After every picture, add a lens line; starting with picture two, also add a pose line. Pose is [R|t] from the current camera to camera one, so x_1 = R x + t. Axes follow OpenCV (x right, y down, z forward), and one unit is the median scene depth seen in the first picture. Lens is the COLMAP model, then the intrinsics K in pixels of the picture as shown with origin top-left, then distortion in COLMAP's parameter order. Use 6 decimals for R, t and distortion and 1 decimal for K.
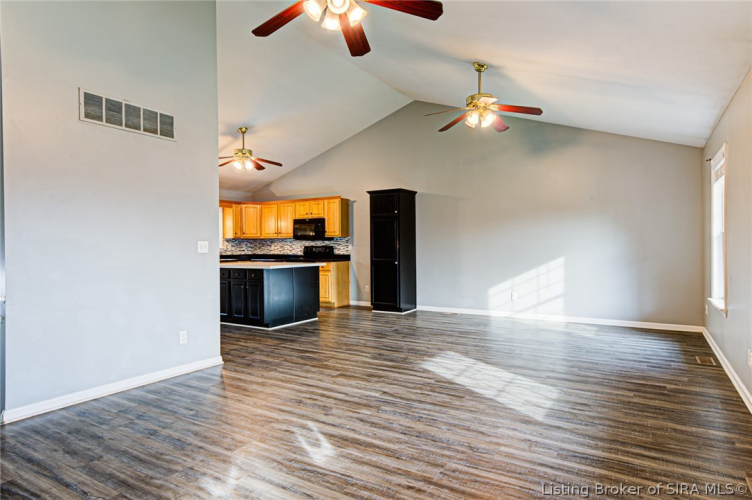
lens RADIAL K [[442.7, 0, 373.9], [0, 442.7, 250.1], [0, 0, 1]] dist [0.012418, -0.001751]
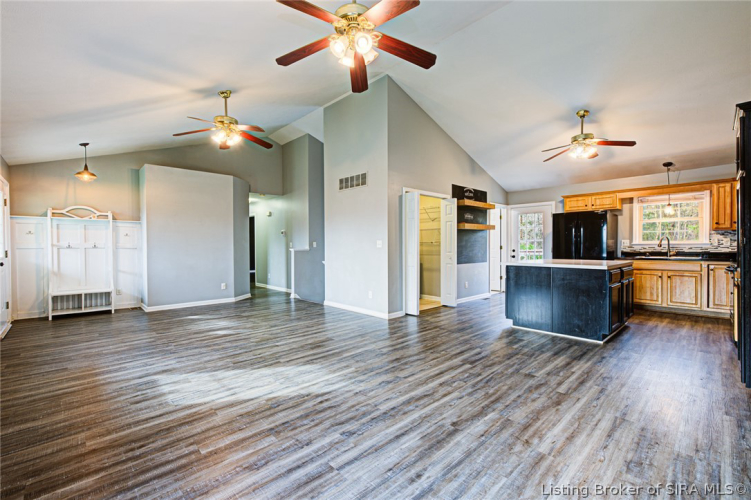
lens RADIAL K [[324.1, 0, 372.7], [0, 324.1, 250.3], [0, 0, 1]] dist [-0.002074, 0.000691]
pose [[-0.258844, 0.022945, -0.965647, 0.385722], [-0.000191, 0.999717, 0.023805, -0.006057], [0.965919, 0.006346, -0.258766, 0.633932]]
